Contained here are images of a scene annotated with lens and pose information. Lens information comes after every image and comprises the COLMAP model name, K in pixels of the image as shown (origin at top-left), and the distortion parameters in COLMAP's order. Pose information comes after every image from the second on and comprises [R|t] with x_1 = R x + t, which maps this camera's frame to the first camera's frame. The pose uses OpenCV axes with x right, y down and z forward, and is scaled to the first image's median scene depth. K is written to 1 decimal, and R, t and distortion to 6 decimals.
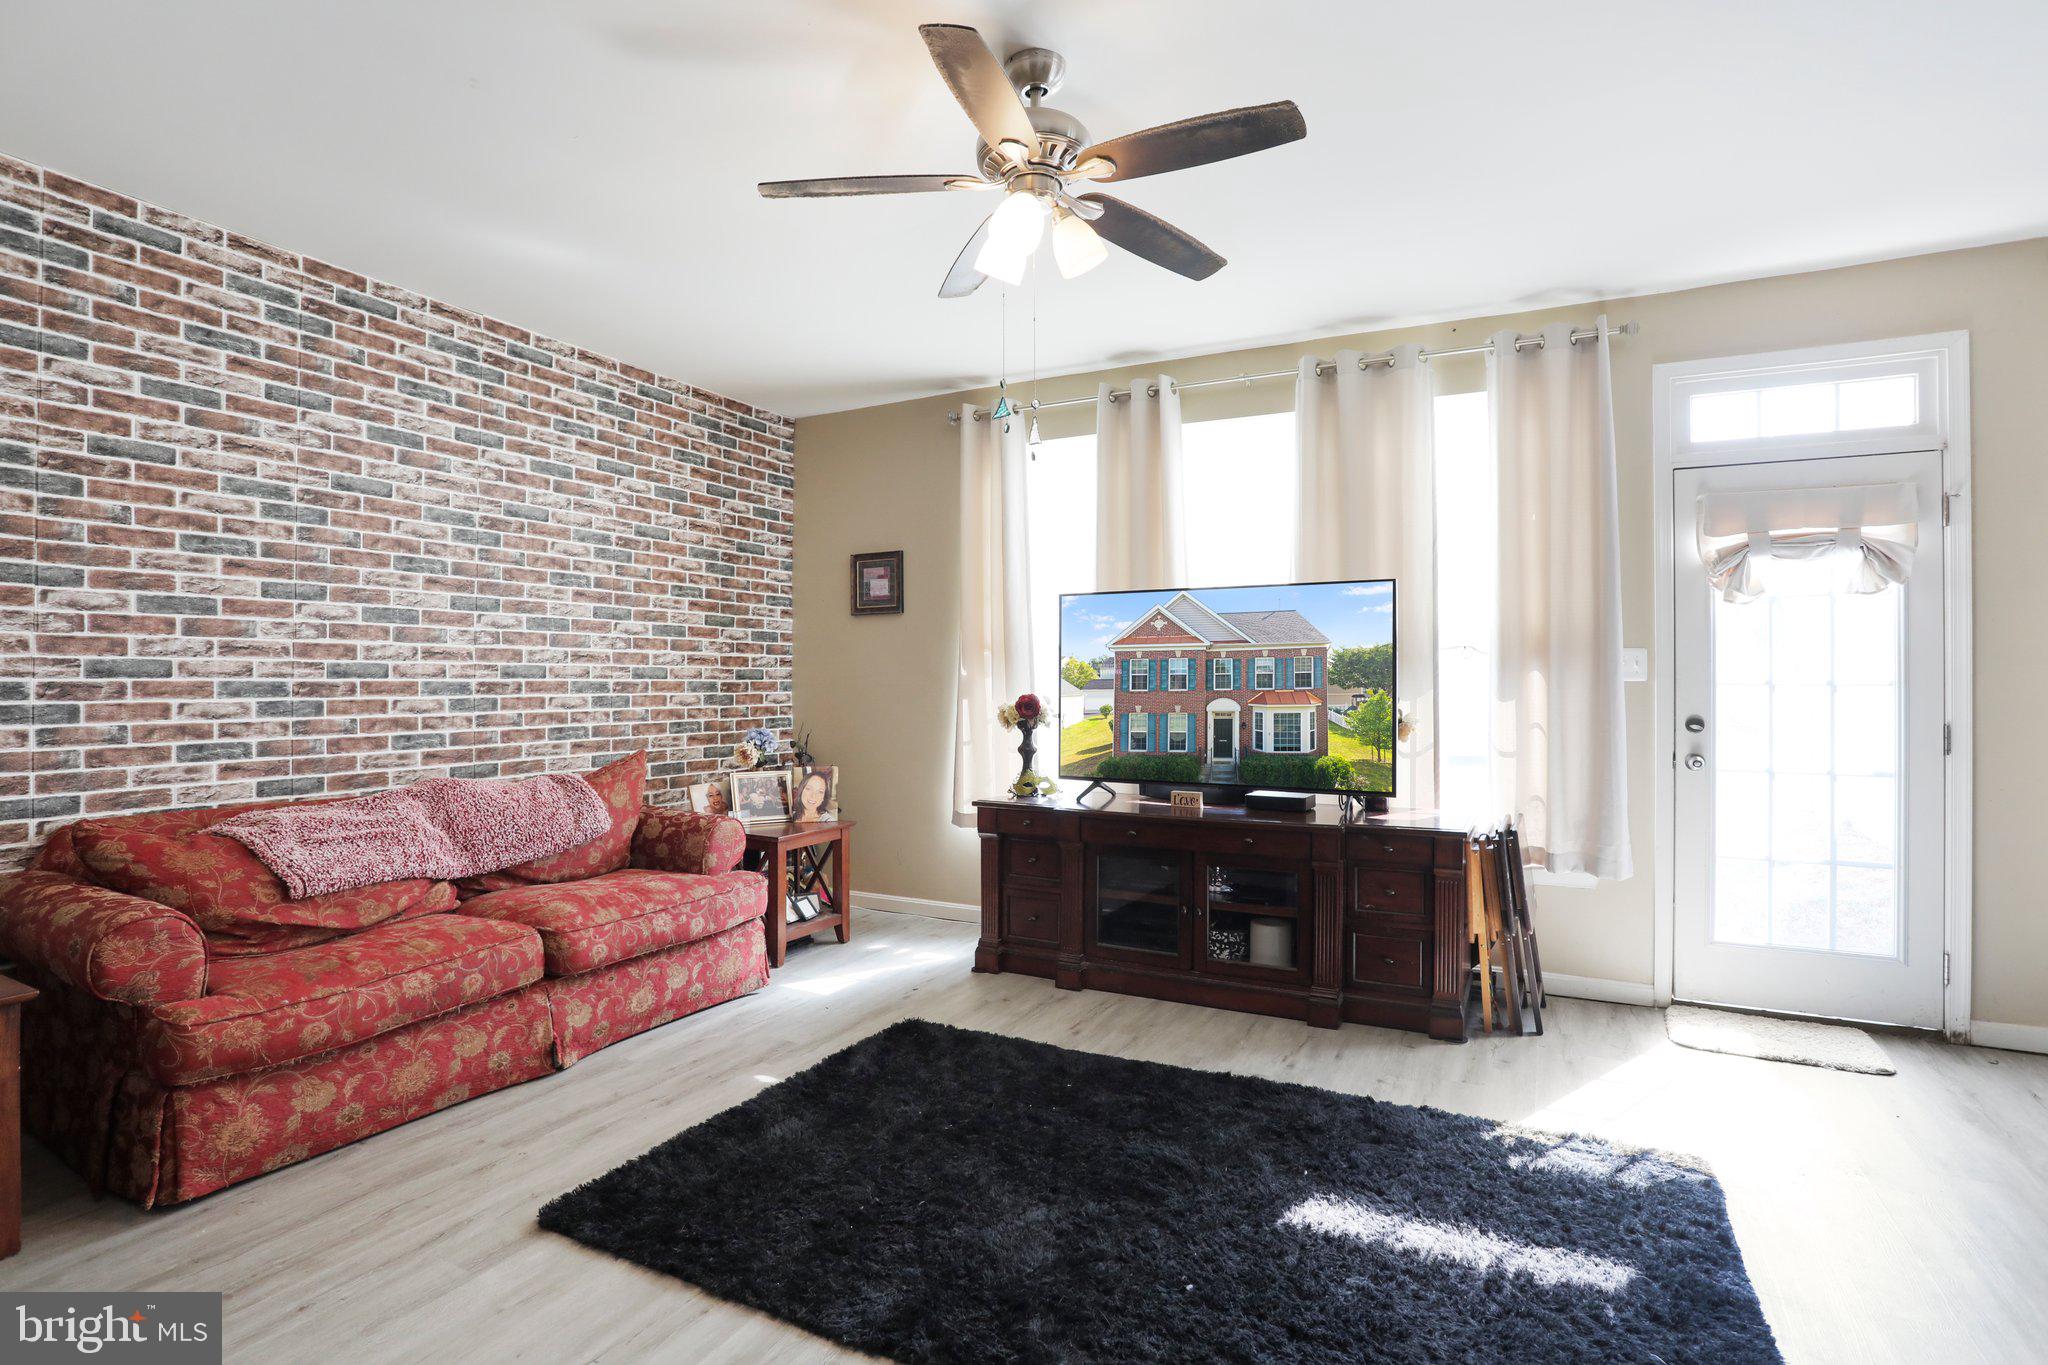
lens RADIAL K [[1036.8, 0, 1029.8], [0, 1036.8, 646.7], [0, 0, 1]] dist [-0.001540, -0.001195]
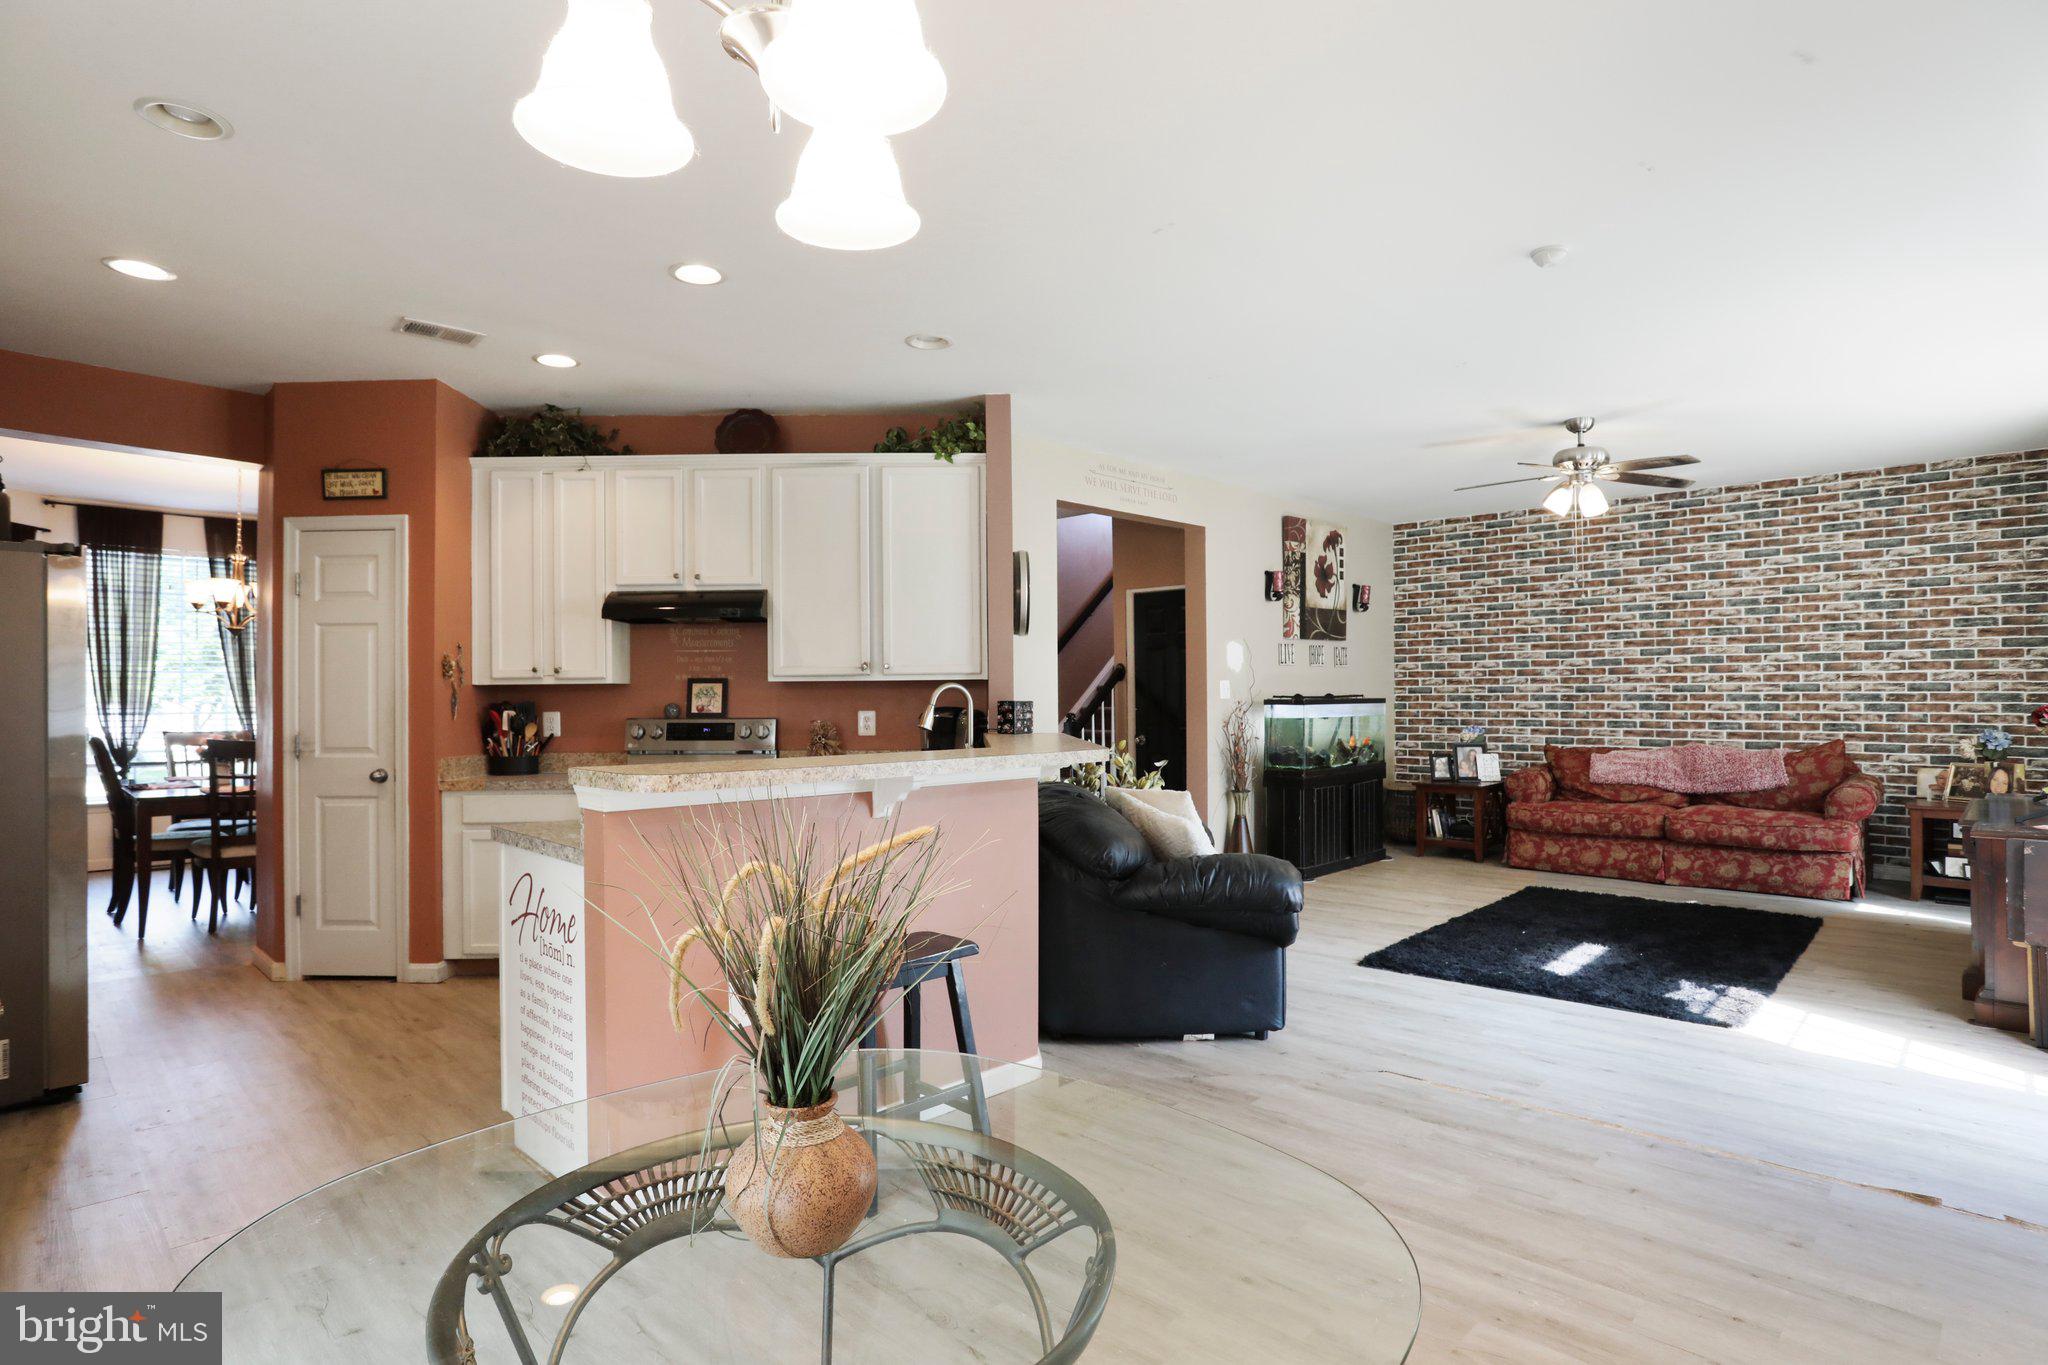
lens RADIAL K [[1039.5, 0, 1024.0], [0, 1039.5, 682.5], [0, 0, 1]] dist [-0.065968, 0.020537]
pose [[-0.297719, -0.017367, -0.954496, 1.645567], [0.028388, 0.999231, -0.027035, 0.028670], [0.954231, -0.035145, -0.296997, 0.365686]]
